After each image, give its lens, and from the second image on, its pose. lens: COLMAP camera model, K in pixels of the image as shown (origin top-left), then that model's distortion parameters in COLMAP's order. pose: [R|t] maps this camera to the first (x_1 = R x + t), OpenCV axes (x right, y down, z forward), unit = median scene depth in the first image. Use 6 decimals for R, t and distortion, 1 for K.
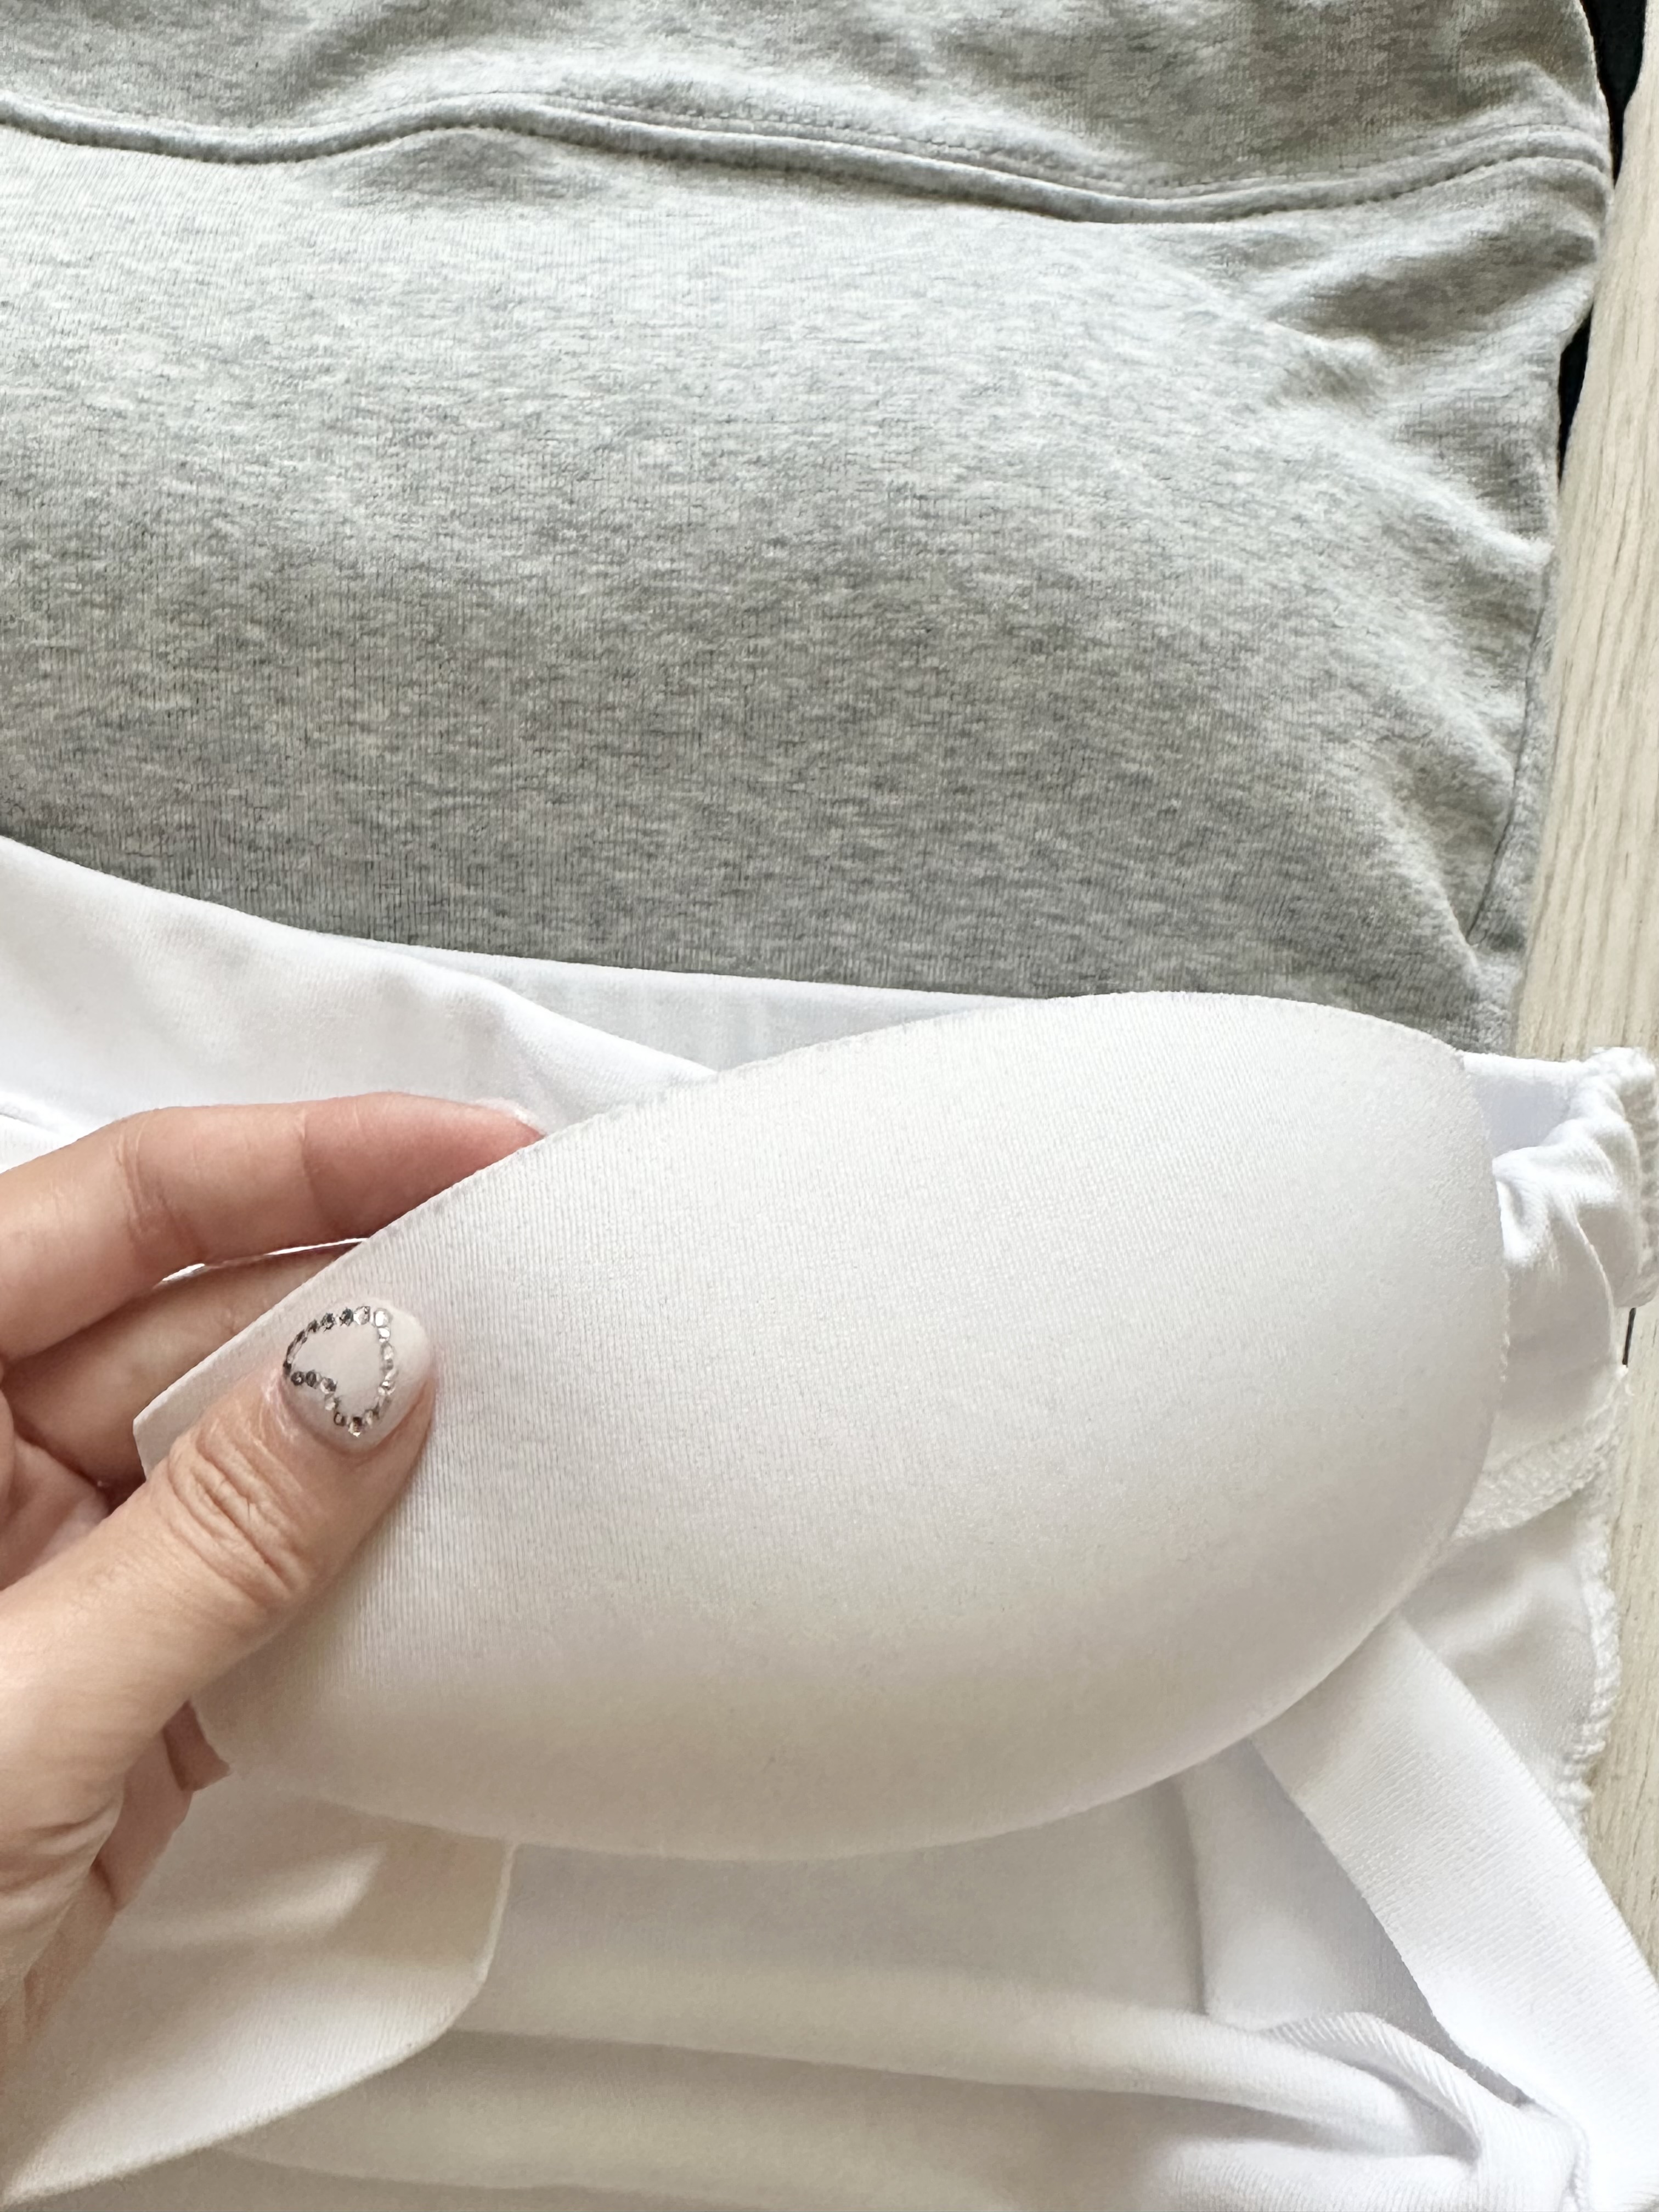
lens RADIAL K [[2185.5, 0, 551.1], [0, 2185.5, 1020.4], [0, 0, 1]] dist [-0.000062, -0.036470]
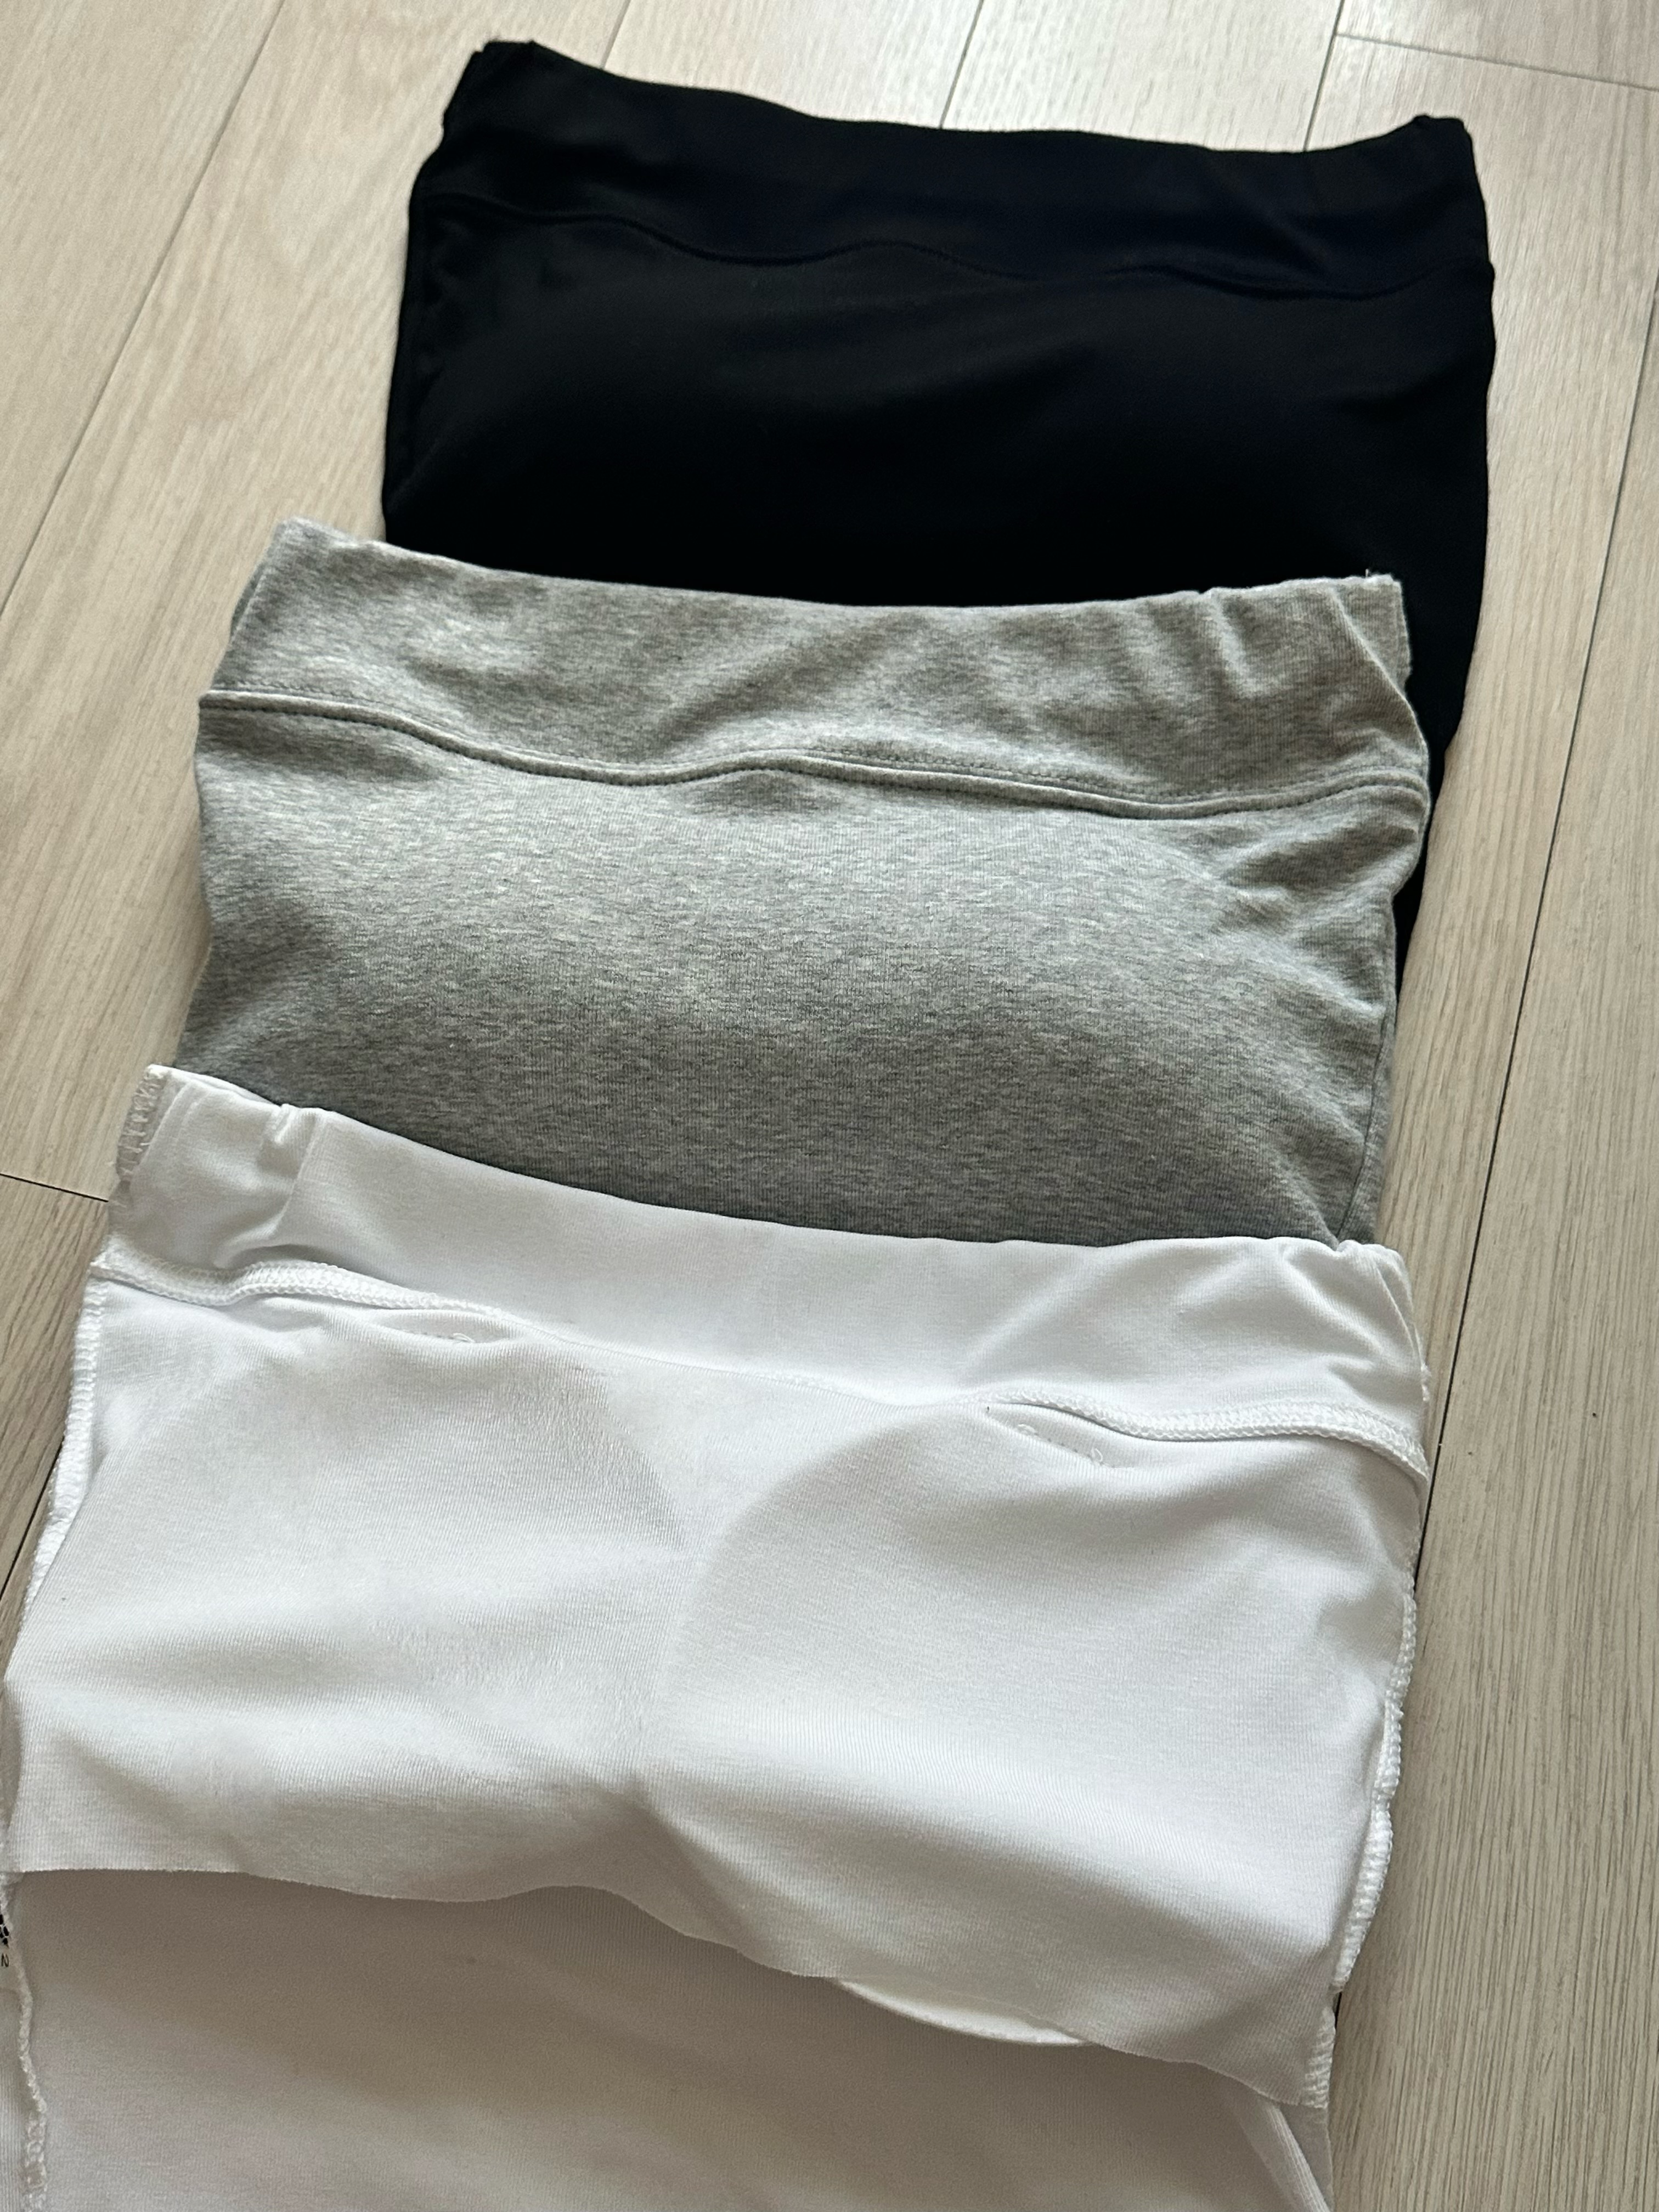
lens RADIAL K [[2212.6, 0, 814.2], [0, 2212.6, 1111.8], [0, 0, 1]] dist [0.156145, -0.447897]
pose [[0.999824, -0.000853, -0.018764, 0.038243], [-0.001153, 0.994297, -0.106640, 0.056373], [0.018748, 0.106643, 0.994121, -0.790328]]
